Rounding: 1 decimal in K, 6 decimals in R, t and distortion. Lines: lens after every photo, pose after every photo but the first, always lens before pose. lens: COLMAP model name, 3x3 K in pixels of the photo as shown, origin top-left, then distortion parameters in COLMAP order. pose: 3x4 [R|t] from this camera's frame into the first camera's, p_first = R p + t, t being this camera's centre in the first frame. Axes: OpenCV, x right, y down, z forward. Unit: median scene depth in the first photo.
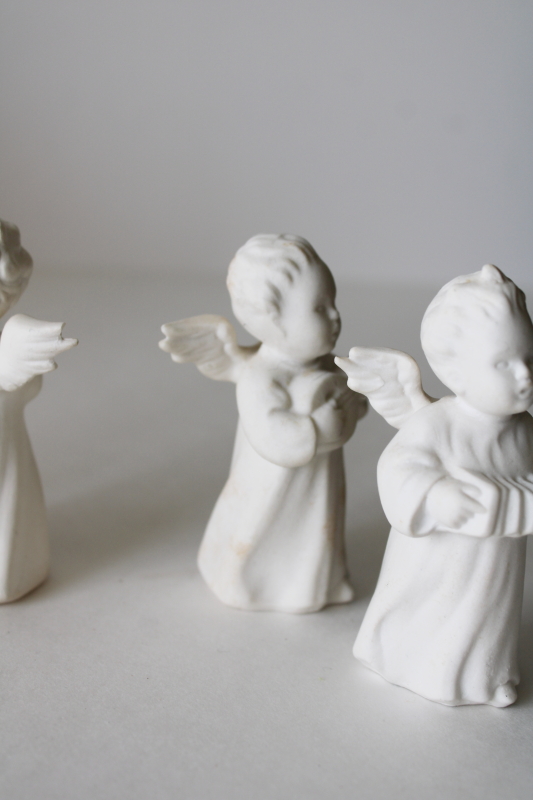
lens RADIAL K [[1126.6, 0, 264.4], [0, 1126.6, 386.7], [0, 0, 1]] dist [-0.060543, 0.108703]
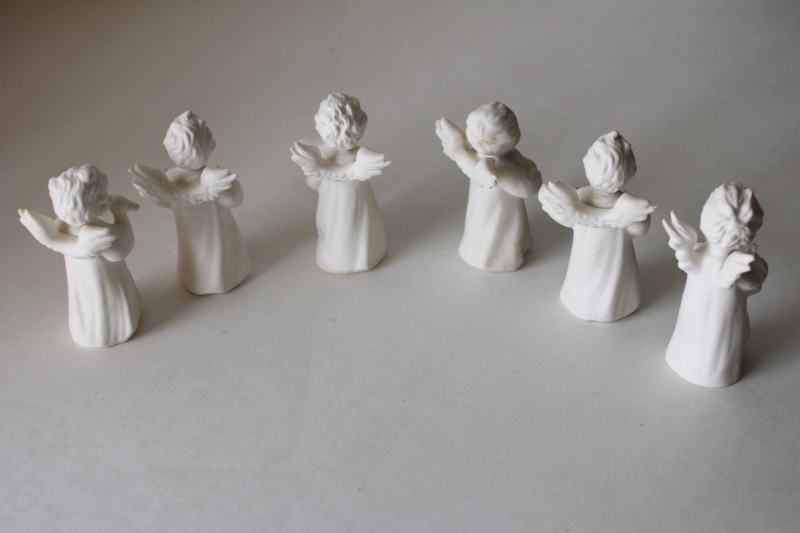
lens RADIAL K [[1126.6, 0, 400.0], [0, 1126.6, 266.5], [0, 0, 1]] dist [-0.060543, 0.108703]
pose [[0.984374, -0.018825, -0.175080, 0.231775], [0.077228, 0.939699, 0.333170, -0.595018], [0.158250, -0.341485, 0.926469, -1.103939]]
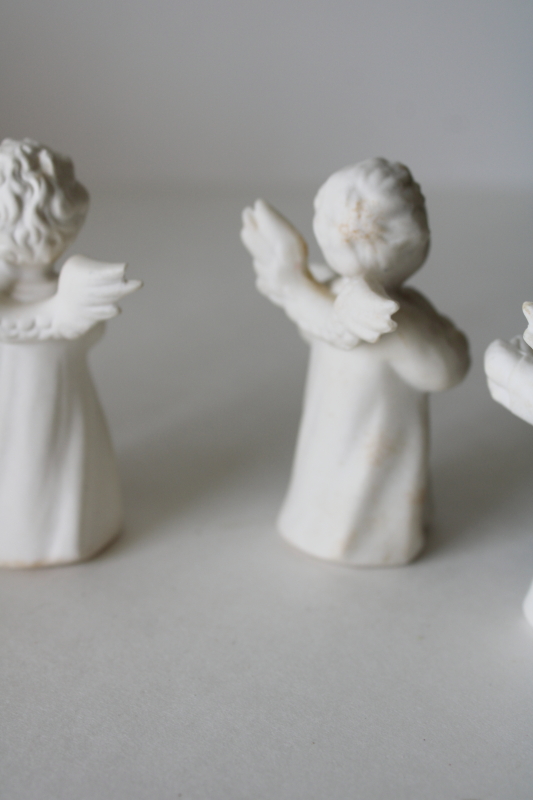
lens RADIAL K [[1126.6, 0, 264.4], [0, 1126.6, 386.7], [0, 0, 1]] dist [-0.060543, 0.108703]
pose [[0.997950, -0.032827, -0.054939, -0.020646], [0.037465, 0.995622, 0.085638, -0.032818], [0.051888, -0.087521, 0.994810, 0.092762]]
